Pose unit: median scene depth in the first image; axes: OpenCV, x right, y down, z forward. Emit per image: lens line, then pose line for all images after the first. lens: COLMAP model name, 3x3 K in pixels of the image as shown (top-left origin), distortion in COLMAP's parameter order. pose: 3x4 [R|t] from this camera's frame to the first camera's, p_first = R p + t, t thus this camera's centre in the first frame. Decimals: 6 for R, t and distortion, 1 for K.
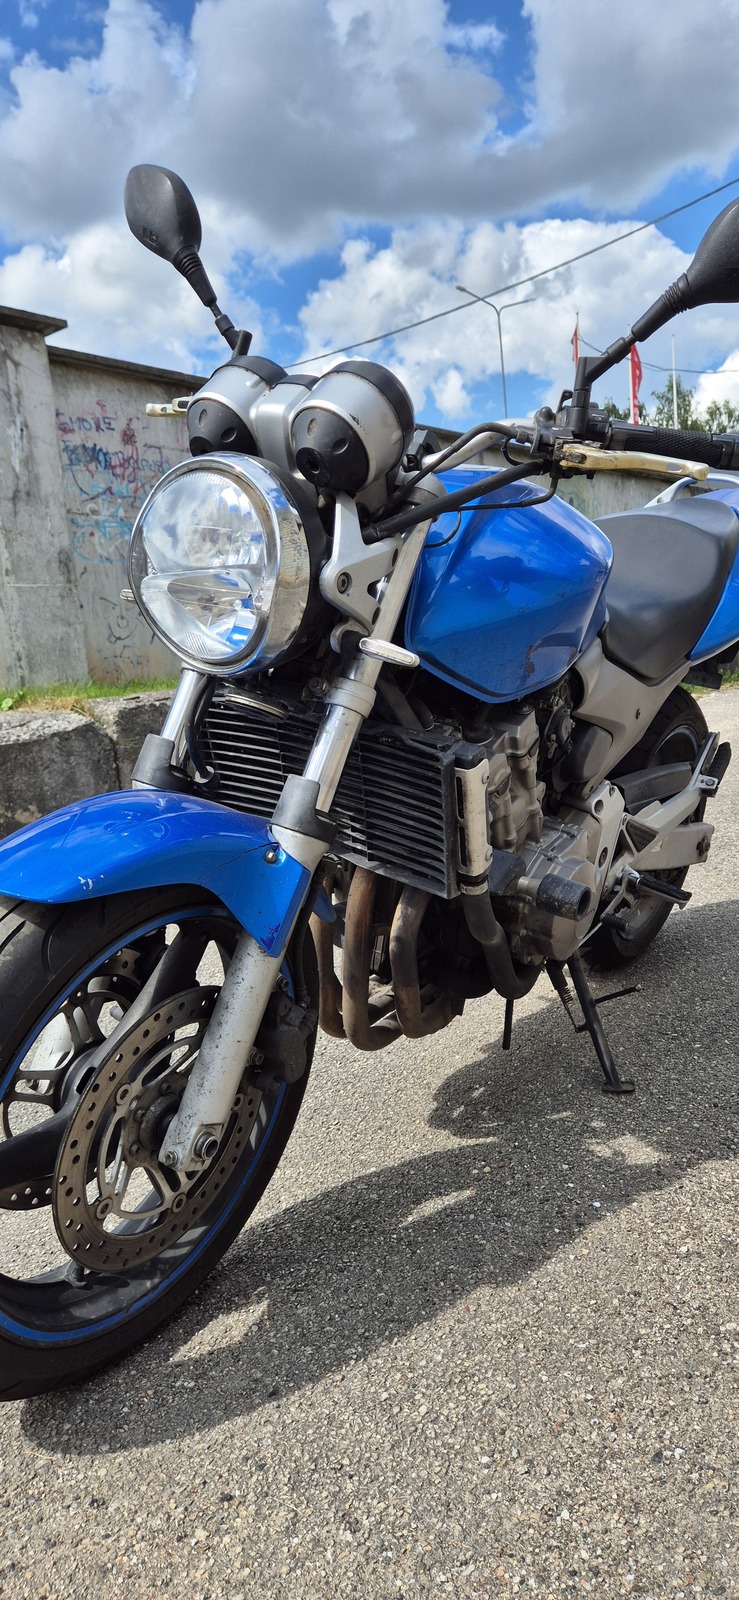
lens RADIAL K [[1084.9, 0, 369.5], [0, 1084.9, 800.0], [0, 0, 1]] dist [0.077403, 0.000619]
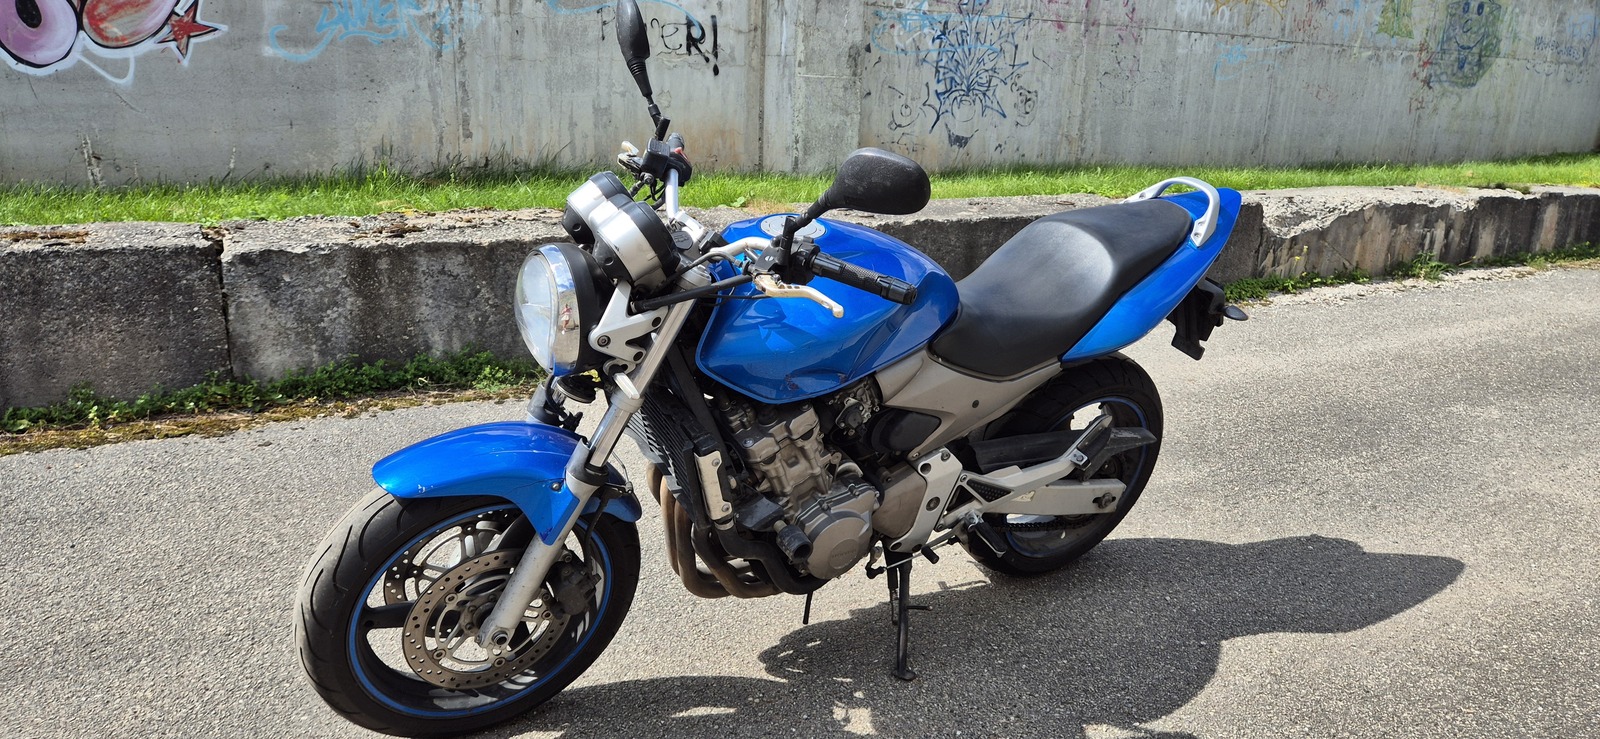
lens RADIAL K [[1084.9, 0, 800.0], [0, 1084.9, 369.5], [0, 0, 1]] dist [0.077403, 0.000619]
pose [[0.909259, 0.221232, -0.352569, 0.500351], [-0.175739, 0.971897, 0.156630, -0.281531], [0.377313, -0.080457, 0.922584, -0.236956]]
